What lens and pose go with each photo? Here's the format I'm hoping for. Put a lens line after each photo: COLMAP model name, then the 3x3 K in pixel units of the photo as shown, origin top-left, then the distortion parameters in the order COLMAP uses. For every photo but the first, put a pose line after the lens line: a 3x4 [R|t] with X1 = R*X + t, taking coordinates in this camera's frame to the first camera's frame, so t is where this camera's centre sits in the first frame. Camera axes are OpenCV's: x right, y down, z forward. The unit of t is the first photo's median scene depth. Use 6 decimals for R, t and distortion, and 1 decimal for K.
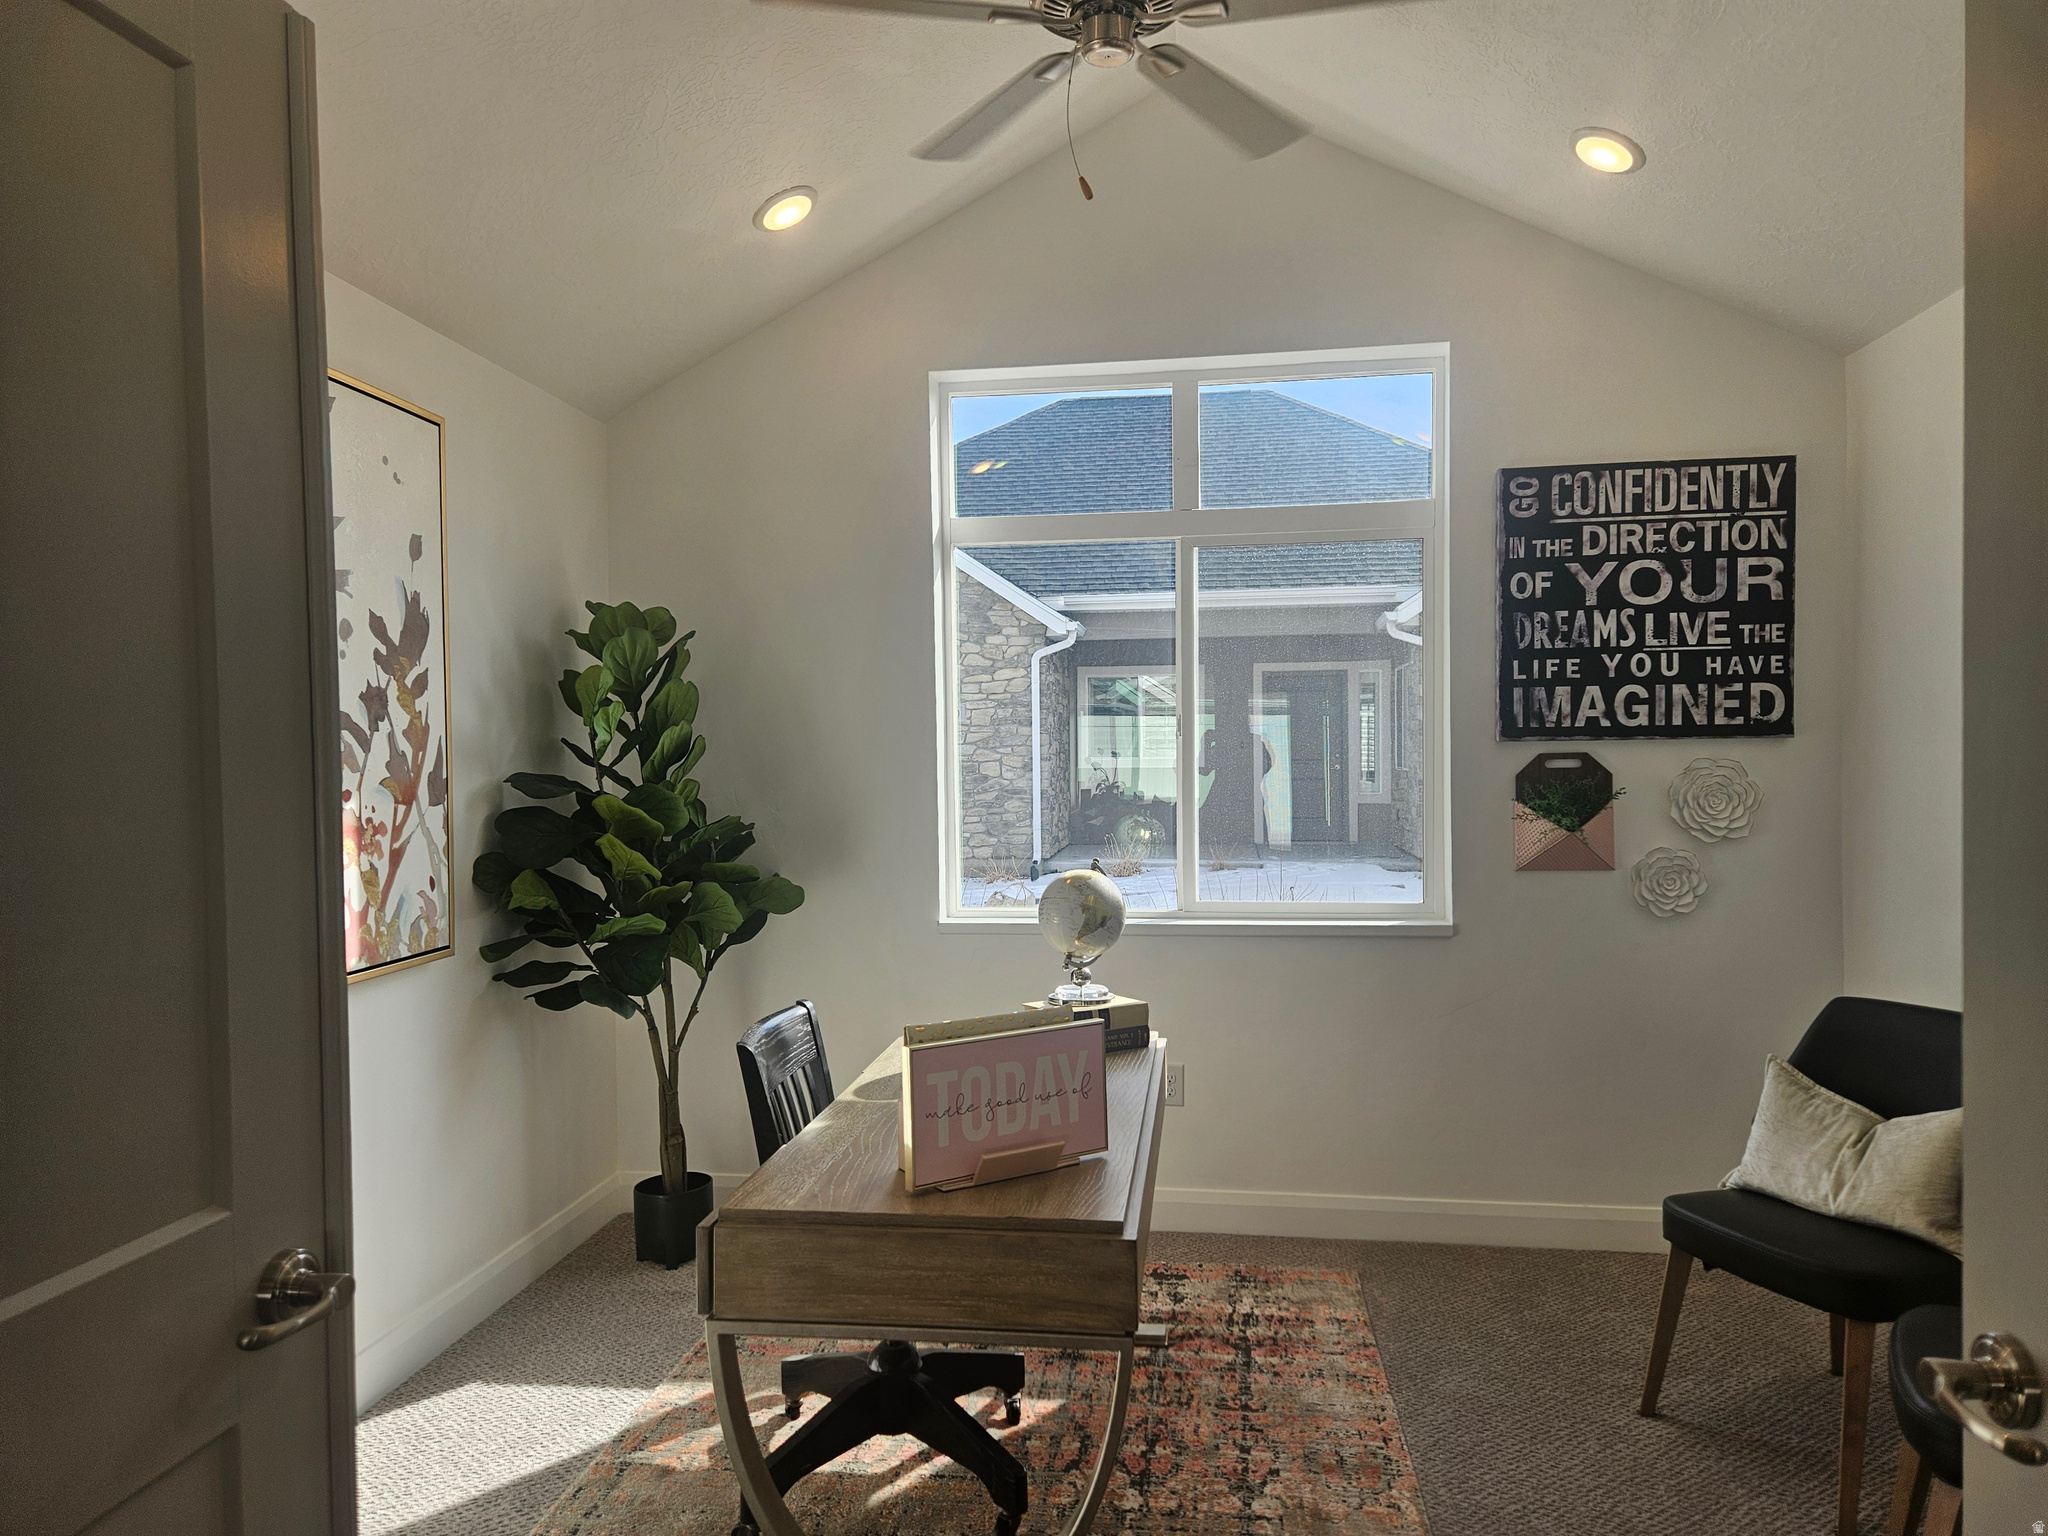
lens RADIAL K [[1391.6, 0, 1027.0], [0, 1391.6, 776.8], [0, 0, 1]] dist [0.035284, 0.000152]
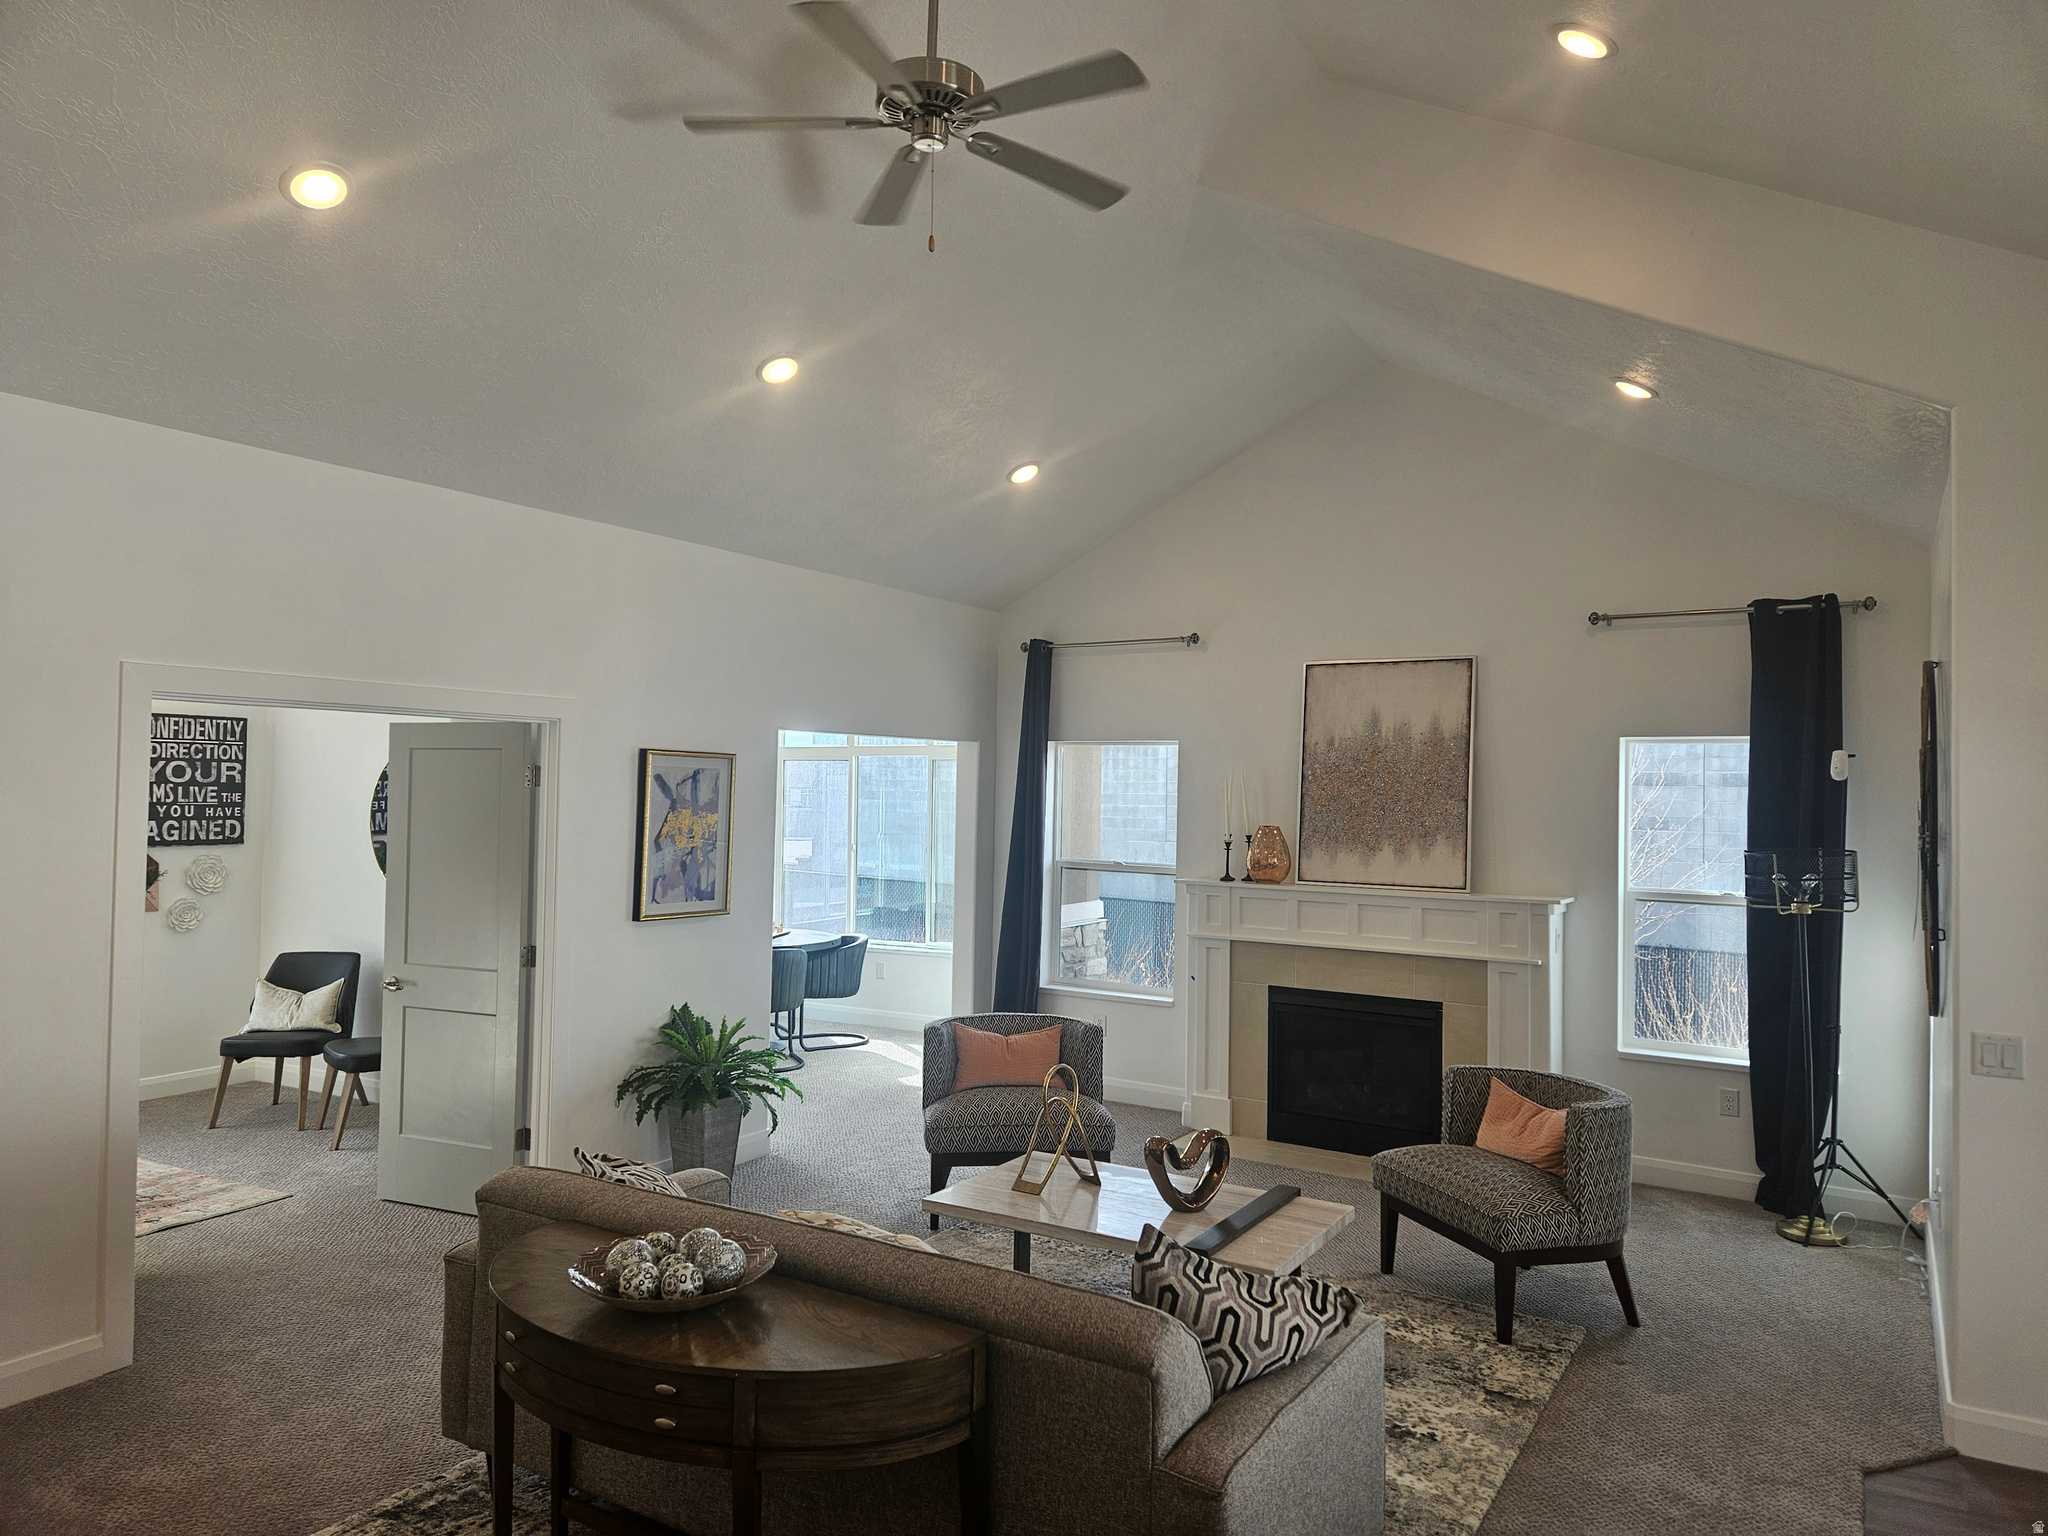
lens RADIAL K [[1391.6, 0, 1026.3], [0, 1391.6, 770.2], [0, 0, 1]] dist [0.035284, 0.000152]
pose [[0.407621, 0.028992, 0.912691, -0.968607], [-0.003731, 0.999540, -0.030084, -0.082686], [-0.913144, 0.008857, 0.407542, -1.018347]]
